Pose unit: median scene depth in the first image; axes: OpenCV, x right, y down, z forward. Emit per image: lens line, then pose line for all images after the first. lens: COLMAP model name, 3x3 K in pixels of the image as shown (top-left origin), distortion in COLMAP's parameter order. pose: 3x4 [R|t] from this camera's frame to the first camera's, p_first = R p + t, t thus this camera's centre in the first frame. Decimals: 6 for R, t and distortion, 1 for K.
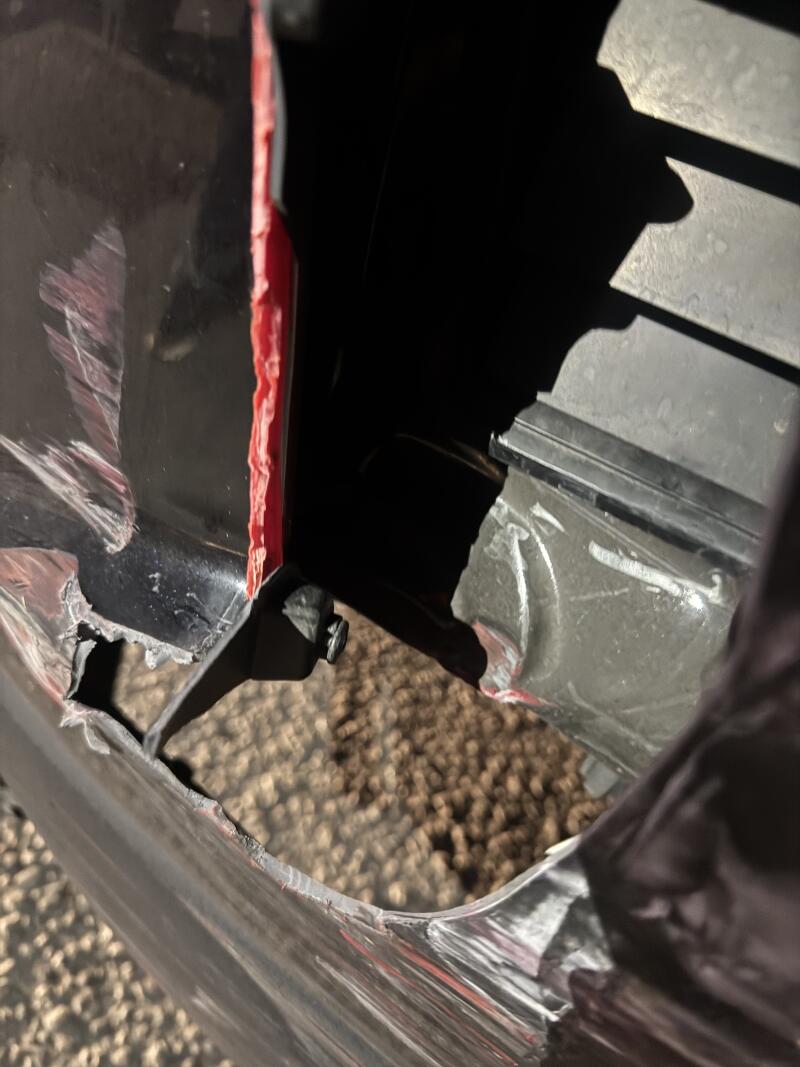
lens RADIAL K [[794.4, 0, 402.1], [0, 794.4, 522.8], [0, 0, 1]] dist [-0.028814, -0.010873]
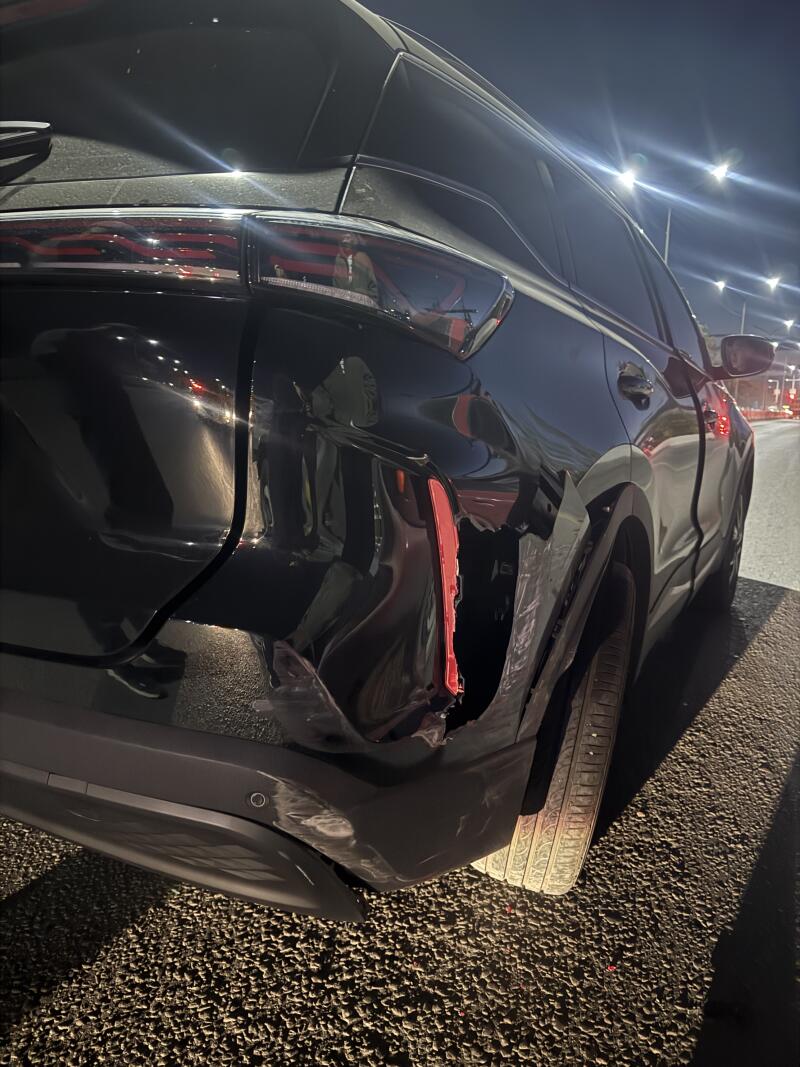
lens RADIAL K [[764.7, 0, 392.1], [0, 764.7, 536.5], [0, 0, 1]] dist [0.004434, -0.013453]
pose [[0.173411, -0.417726, 0.891871, -1.266660], [0.650165, 0.728764, 0.214917, -0.558816], [-0.739740, 0.542594, 0.397966, -0.378800]]
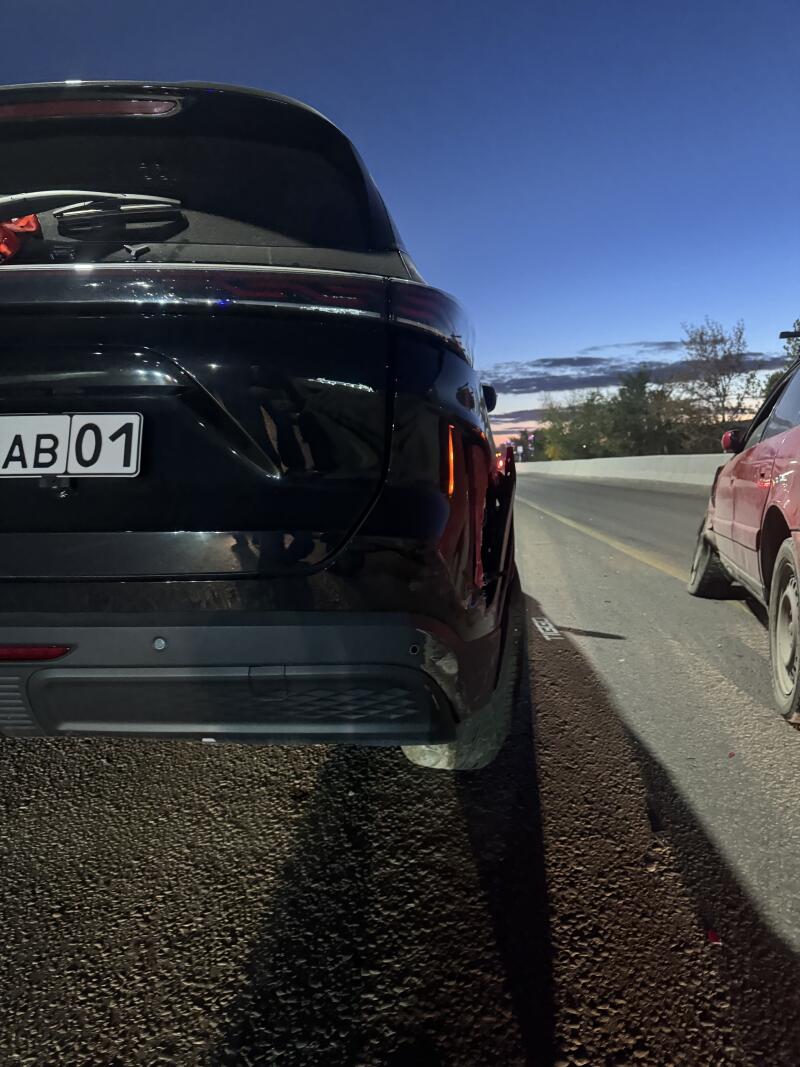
lens RADIAL K [[764.7, 0, 386.1], [0, 764.7, 529.8], [0, 0, 1]] dist [0.004434, -0.013453]
pose [[-0.254365, -0.331535, 0.908506, -1.989226], [0.580514, 0.699000, 0.417615, -1.169654], [-0.773500, 0.633627, 0.014660, 0.359803]]
